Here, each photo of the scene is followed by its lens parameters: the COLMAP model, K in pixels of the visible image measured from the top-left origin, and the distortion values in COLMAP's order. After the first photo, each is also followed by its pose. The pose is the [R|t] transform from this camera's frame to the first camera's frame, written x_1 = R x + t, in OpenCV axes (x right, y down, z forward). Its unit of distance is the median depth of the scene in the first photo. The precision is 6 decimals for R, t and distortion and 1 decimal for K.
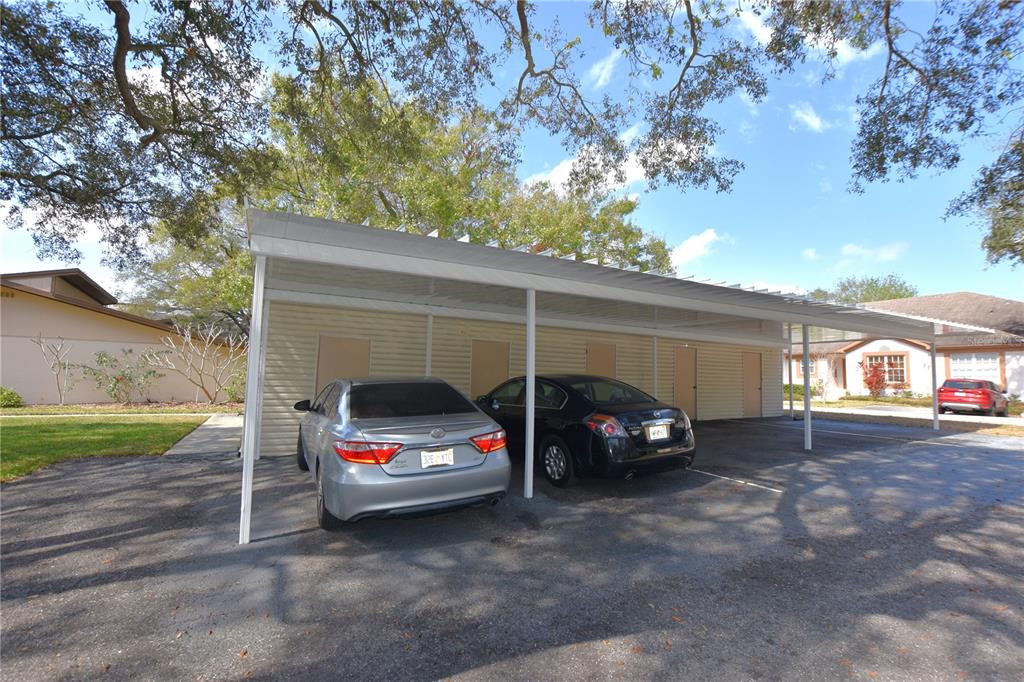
lens RADIAL K [[457.2, 0, 512.6], [0, 457.2, 340.5], [0, 0, 1]] dist [-0.029549, 0.002437]
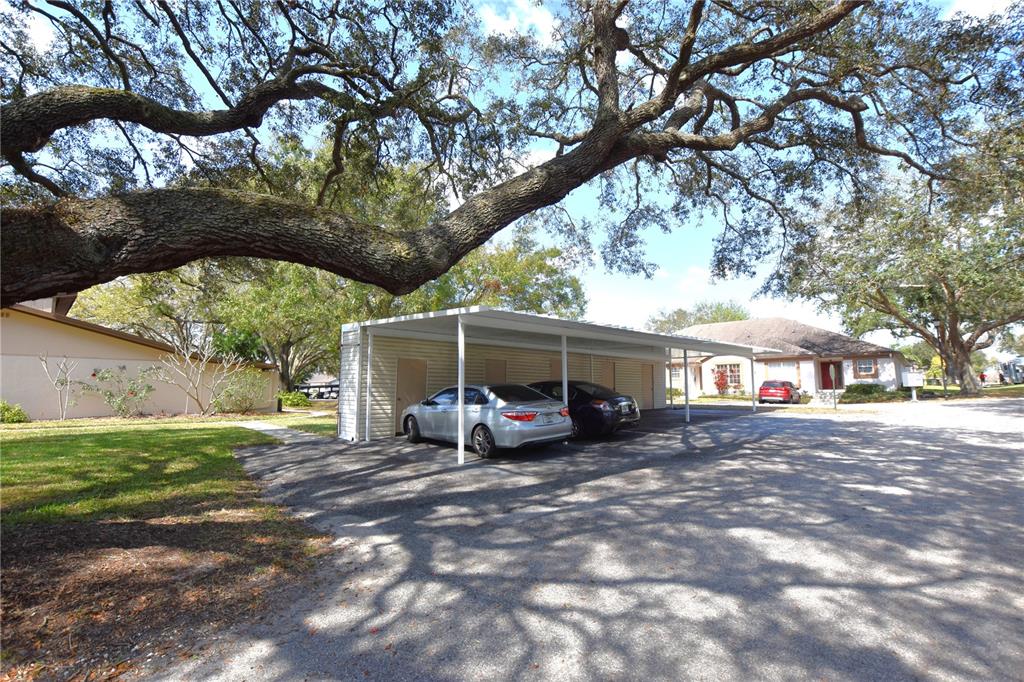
lens RADIAL K [[458.1, 0, 511.6], [0, 458.1, 343.0], [0, 0, 1]] dist [-0.030467, 0.003094]
pose [[0.969597, 0.001984, 0.244699, -0.408301], [0.001721, 0.999887, -0.014925, -0.033559], [-0.244701, 0.014892, 0.969484, -0.510119]]
